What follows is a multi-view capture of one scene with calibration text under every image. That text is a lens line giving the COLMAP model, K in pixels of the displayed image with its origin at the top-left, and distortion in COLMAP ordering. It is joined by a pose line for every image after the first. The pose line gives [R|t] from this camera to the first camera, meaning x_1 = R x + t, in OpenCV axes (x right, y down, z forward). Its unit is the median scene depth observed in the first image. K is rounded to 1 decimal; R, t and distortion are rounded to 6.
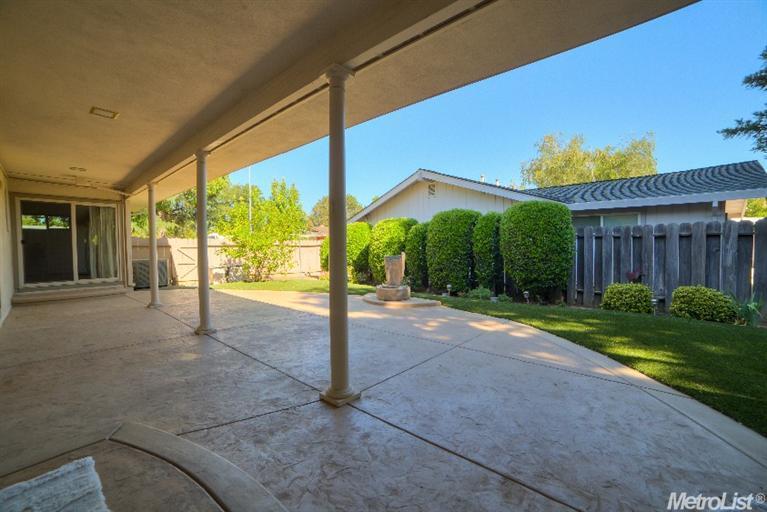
lens RADIAL K [[326.6, 0, 383.5], [0, 326.6, 256.0], [0, 0, 1]] dist [-0.000658, 0.000148]
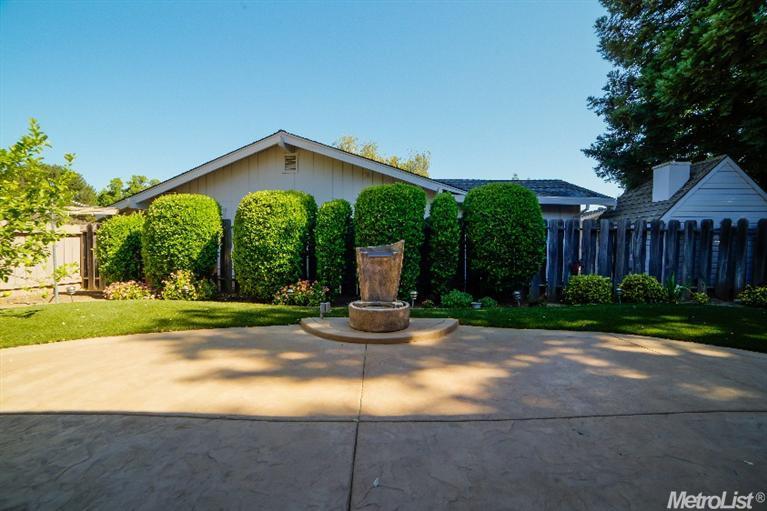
lens RADIAL K [[326.6, 0, 383.5], [0, 326.6, 255.5], [0, 0, 1]] dist [-0.000658, 0.000148]
pose [[0.739411, -0.002215, 0.673251, -0.292900], [0.005666, 0.999980, -0.002934, 0.013172], [-0.673230, 0.005984, 0.739408, 0.485783]]
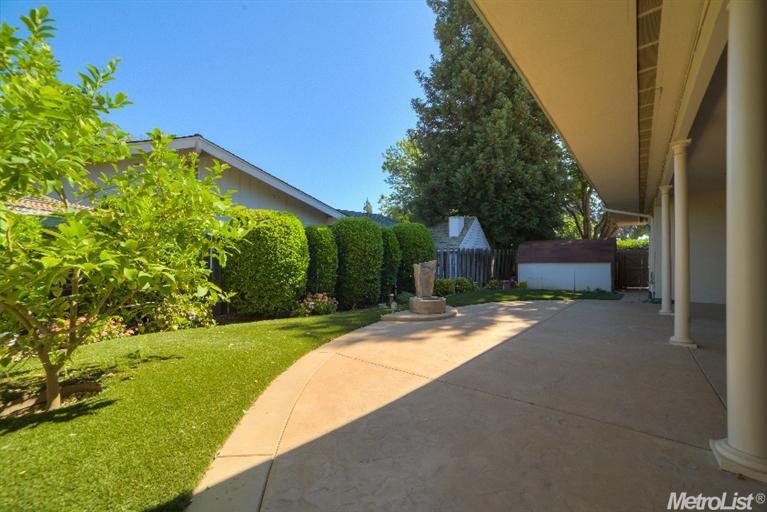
lens RADIAL K [[326.6, 0, 383.5], [0, 326.6, 256.0], [0, 0, 1]] dist [-0.000658, 0.000148]
pose [[0.007693, 0.027142, 0.999602, -0.794125], [0.030754, 0.999152, -0.027367, -0.002201], [-0.999497, 0.030952, 0.006852, 0.983416]]
